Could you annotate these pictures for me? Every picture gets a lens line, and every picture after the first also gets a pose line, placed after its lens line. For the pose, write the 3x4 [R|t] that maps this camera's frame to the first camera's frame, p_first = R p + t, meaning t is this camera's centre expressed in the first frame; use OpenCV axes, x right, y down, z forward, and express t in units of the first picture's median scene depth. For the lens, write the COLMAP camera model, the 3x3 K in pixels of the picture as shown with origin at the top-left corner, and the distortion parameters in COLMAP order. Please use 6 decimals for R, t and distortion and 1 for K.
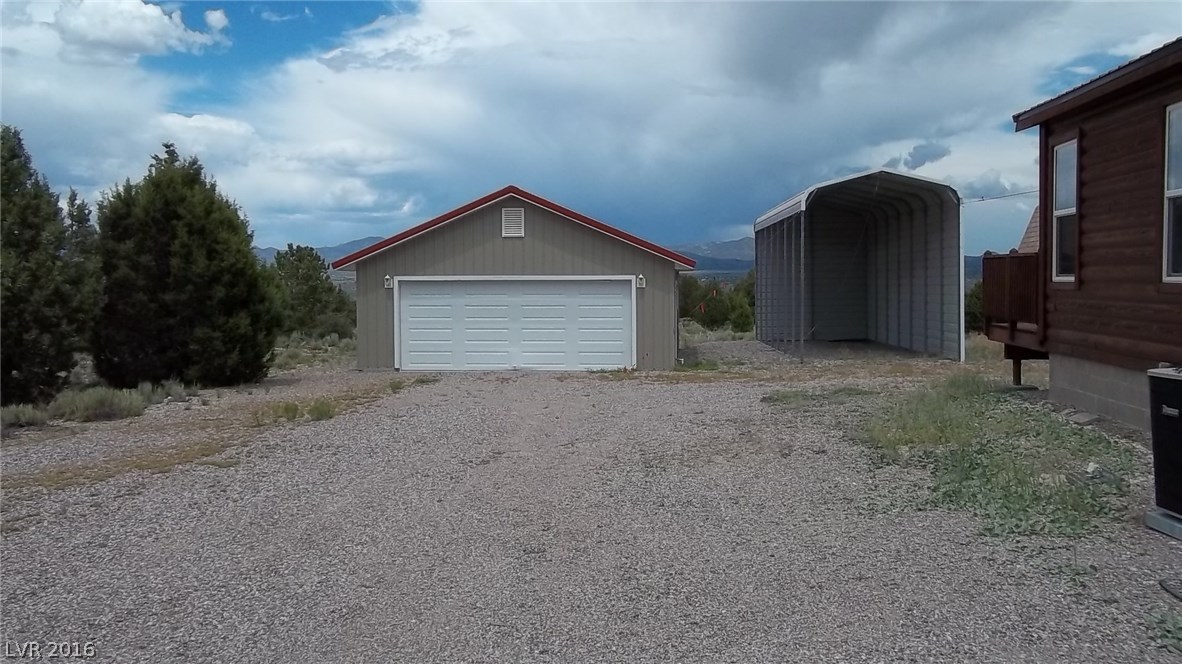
lens RADIAL K [[1115.3, 0, 604.4], [0, 1115.3, 319.5], [0, 0, 1]] dist [0.001802, 0.039109]
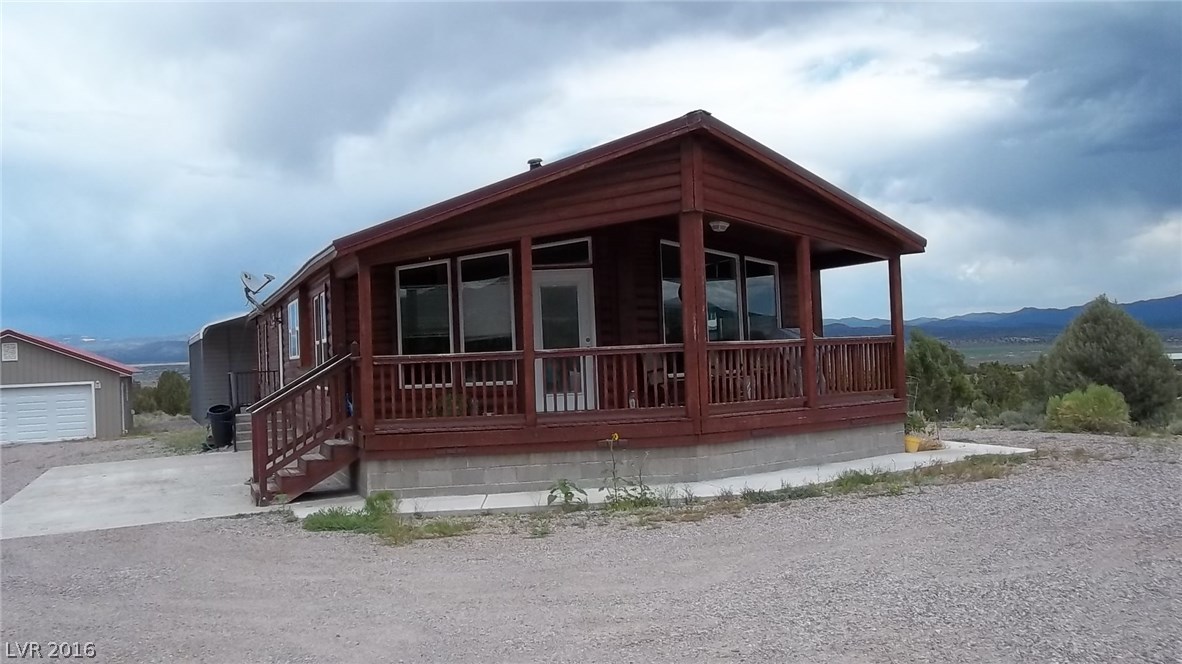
lens RADIAL K [[1115.3, 0, 604.4], [0, 1115.3, 319.5], [0, 0, 1]] dist [0.001802, 0.039109]
pose [[0.909128, -0.020422, 0.416015, 0.027771], [0.049636, 0.996992, -0.059528, 0.005844], [-0.413548, 0.074768, 0.907407, -0.823635]]
